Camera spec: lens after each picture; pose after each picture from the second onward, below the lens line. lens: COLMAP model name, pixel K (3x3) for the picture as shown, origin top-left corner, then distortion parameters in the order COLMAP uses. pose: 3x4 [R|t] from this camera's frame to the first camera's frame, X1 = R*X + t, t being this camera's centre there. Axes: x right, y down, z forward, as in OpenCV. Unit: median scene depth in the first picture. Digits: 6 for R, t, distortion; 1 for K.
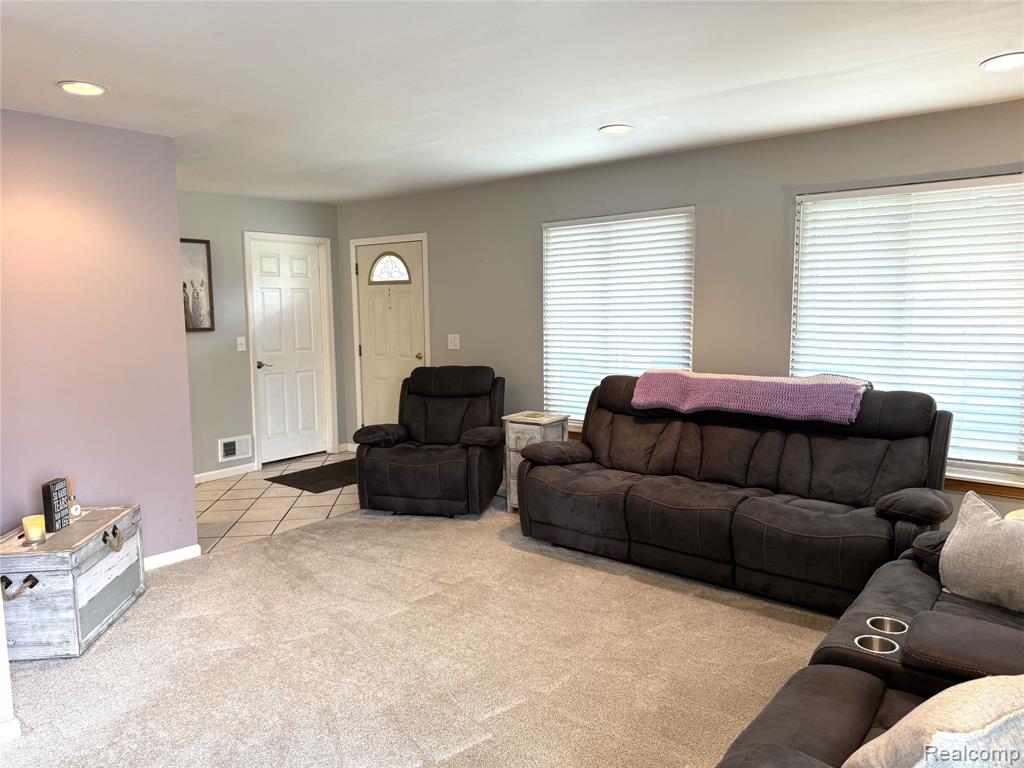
lens RADIAL K [[721.9, 0, 505.2], [0, 721.9, 383.7], [0, 0, 1]] dist [0.039243, -0.031403]
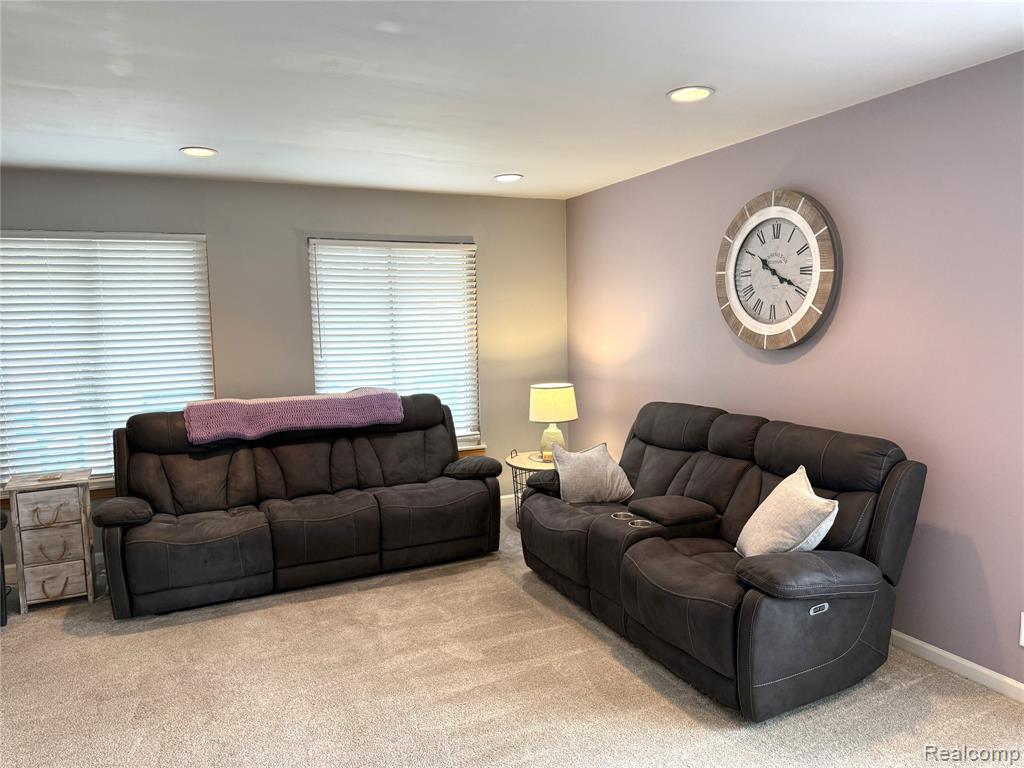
lens RADIAL K [[721.9, 0, 507.1], [0, 721.9, 387.3], [0, 0, 1]] dist [0.039243, -0.031403]
pose [[0.418192, -0.081514, 0.904694, -0.560085], [0.115495, 0.992654, 0.036052, -0.029596], [-0.900987, 0.089411, 0.424534, 0.259698]]
